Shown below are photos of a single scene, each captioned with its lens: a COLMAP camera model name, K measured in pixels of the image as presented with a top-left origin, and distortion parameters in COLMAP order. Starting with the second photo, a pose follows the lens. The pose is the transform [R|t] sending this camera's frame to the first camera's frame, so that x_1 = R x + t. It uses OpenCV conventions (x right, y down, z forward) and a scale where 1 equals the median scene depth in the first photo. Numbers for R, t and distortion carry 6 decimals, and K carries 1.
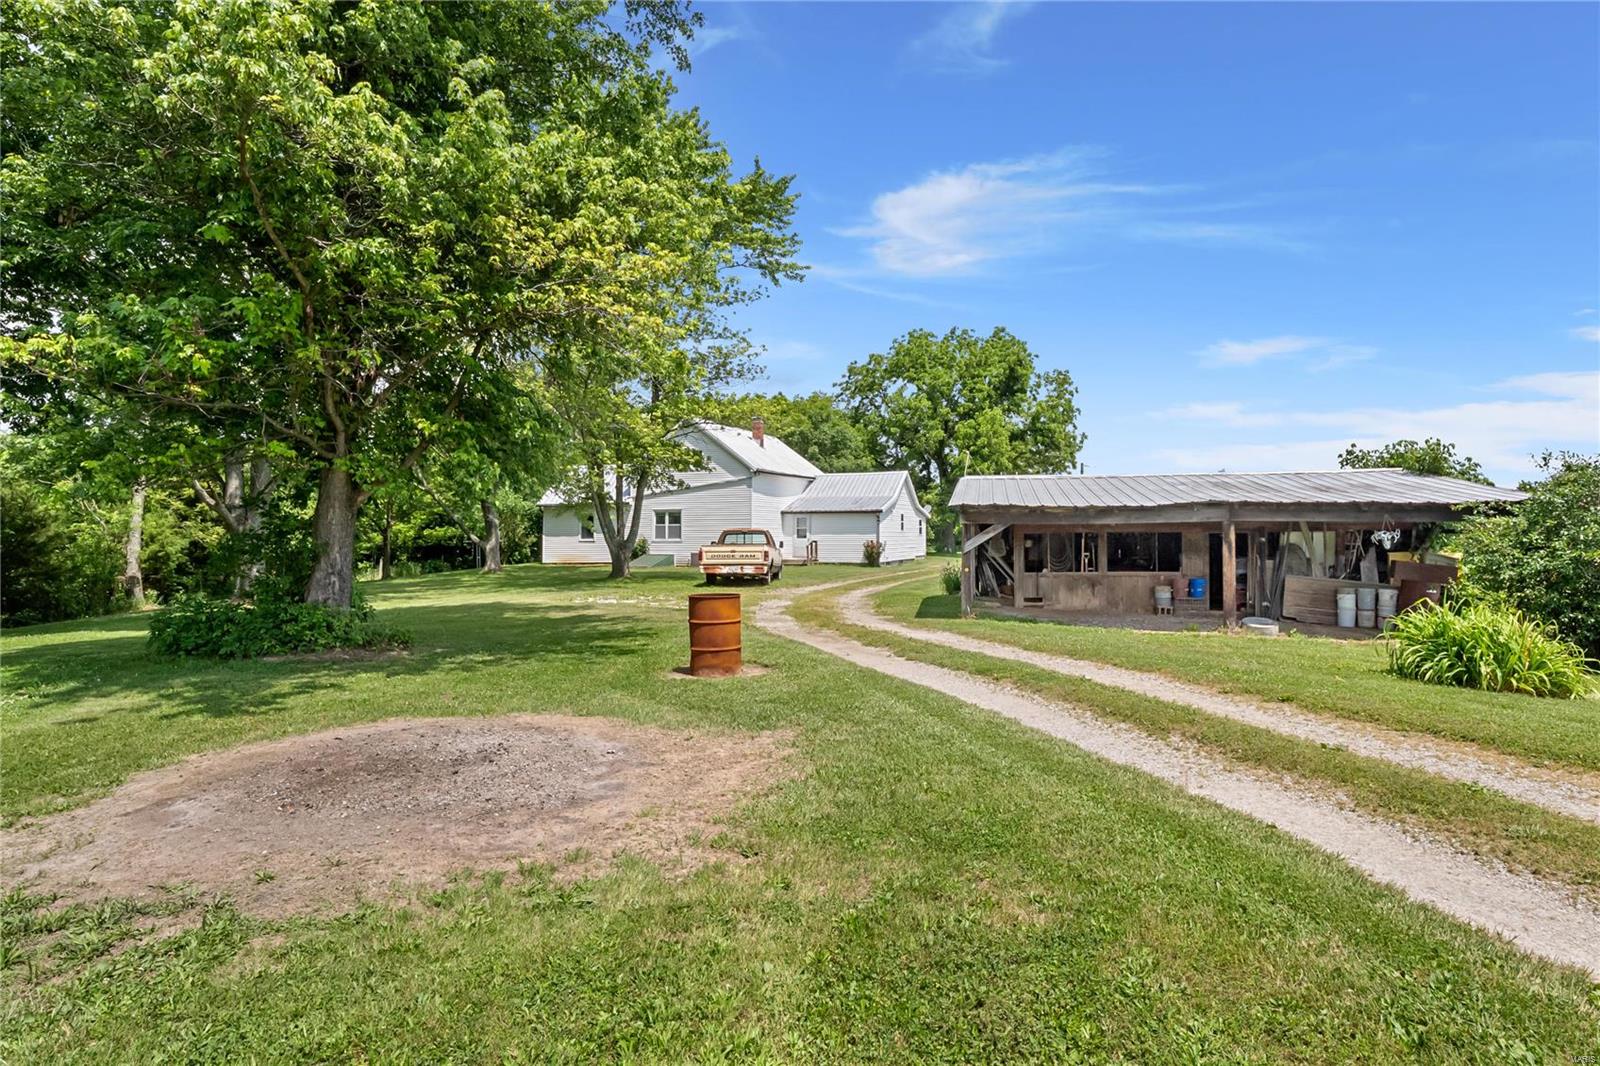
lens RADIAL K [[902.8, 0, 797.6], [0, 902.8, 534.0], [0, 0, 1]] dist [0.000494, 0.000113]
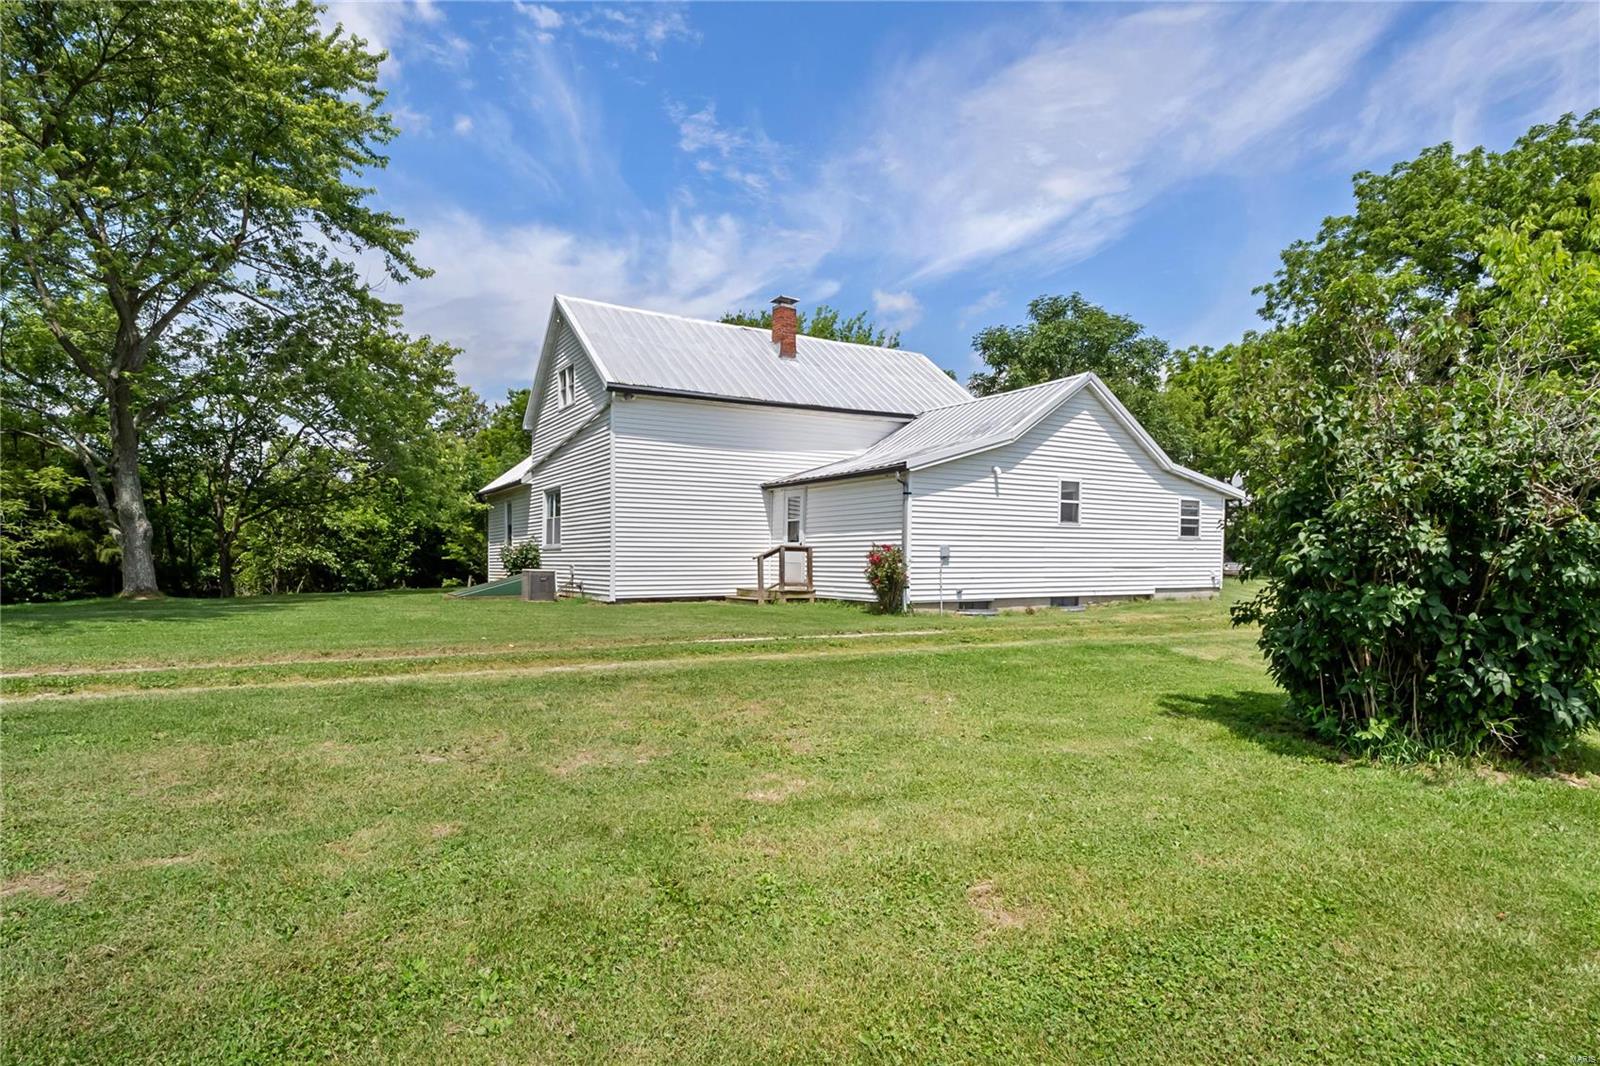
lens RADIAL K [[871.1, 0, 732.6], [0, 871.1, 571.0], [0, 0, 1]] dist [-0.003155, 0.003326]
pose [[0.774884, 0.013936, -0.631949, 0.248156], [-0.003113, 0.999829, 0.018231, 0.011177], [0.632095, -0.012159, 0.774795, 0.638108]]
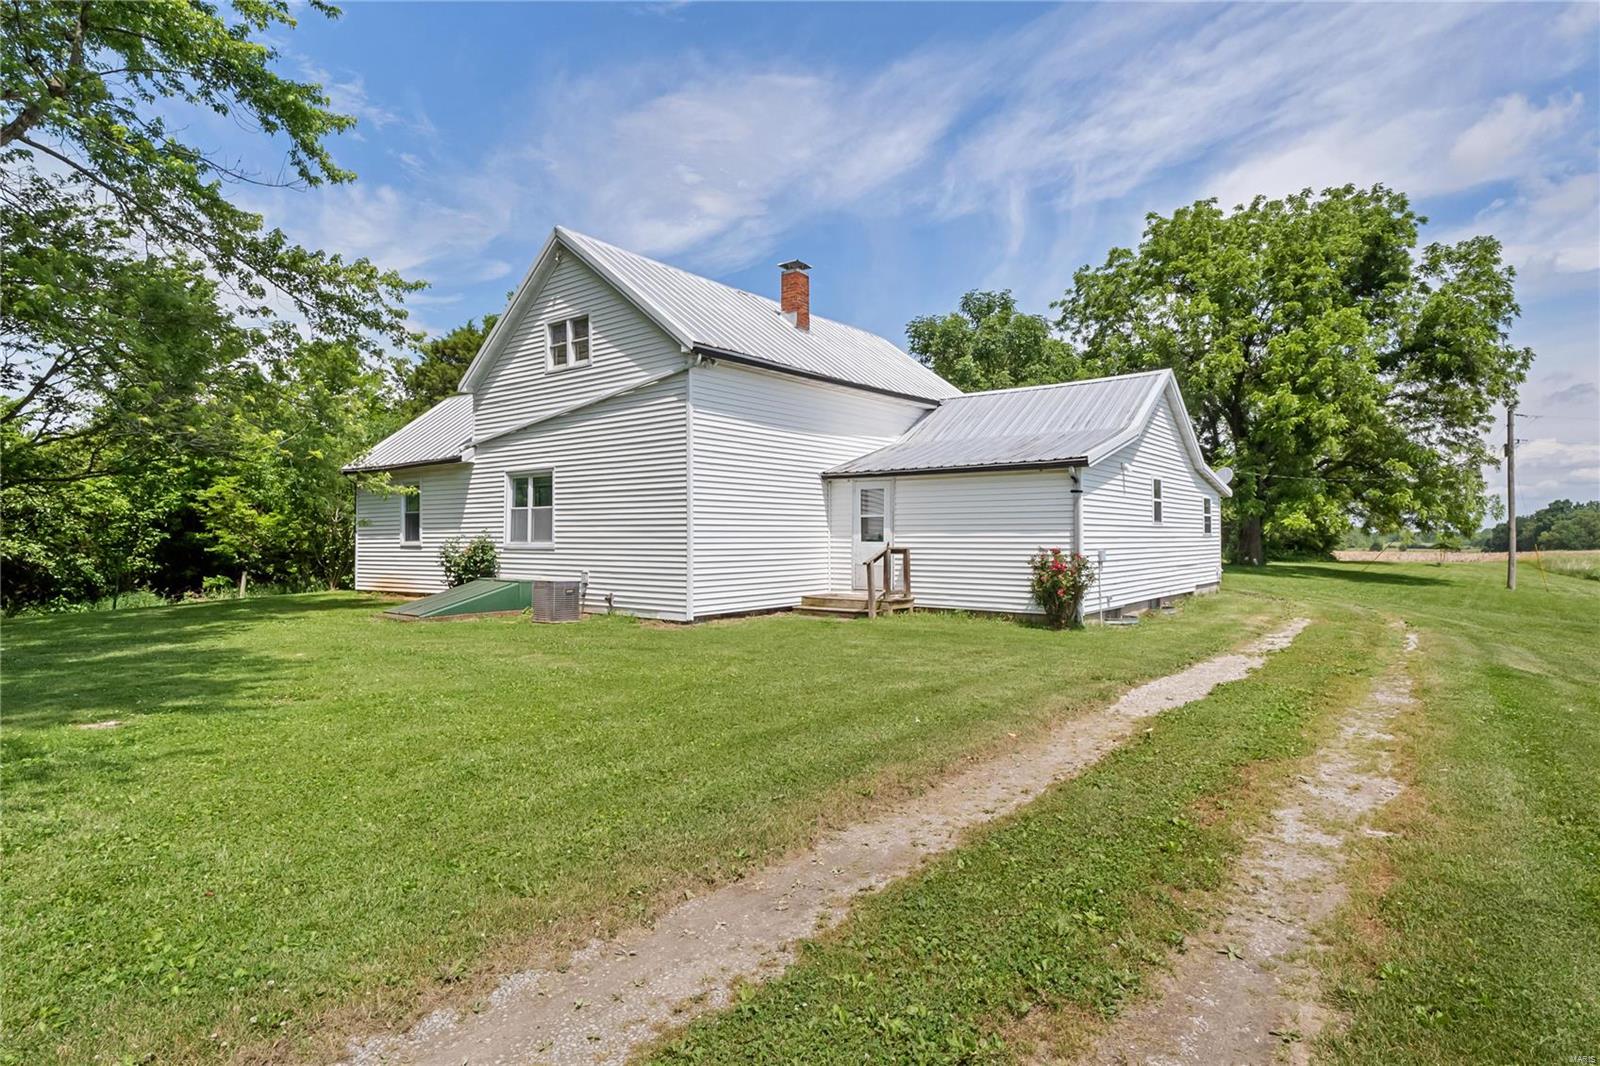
lens RADIAL K [[871.1, 0, 777.4], [0, 871.1, 507.6], [0, 0, 1]] dist [-0.003155, 0.003326]
pose [[0.951214, -0.009293, -0.308393, 0.079608], [-0.000225, 0.999525, -0.030813, 0.001879], [0.308533, 0.029379, 0.950760, 0.624948]]
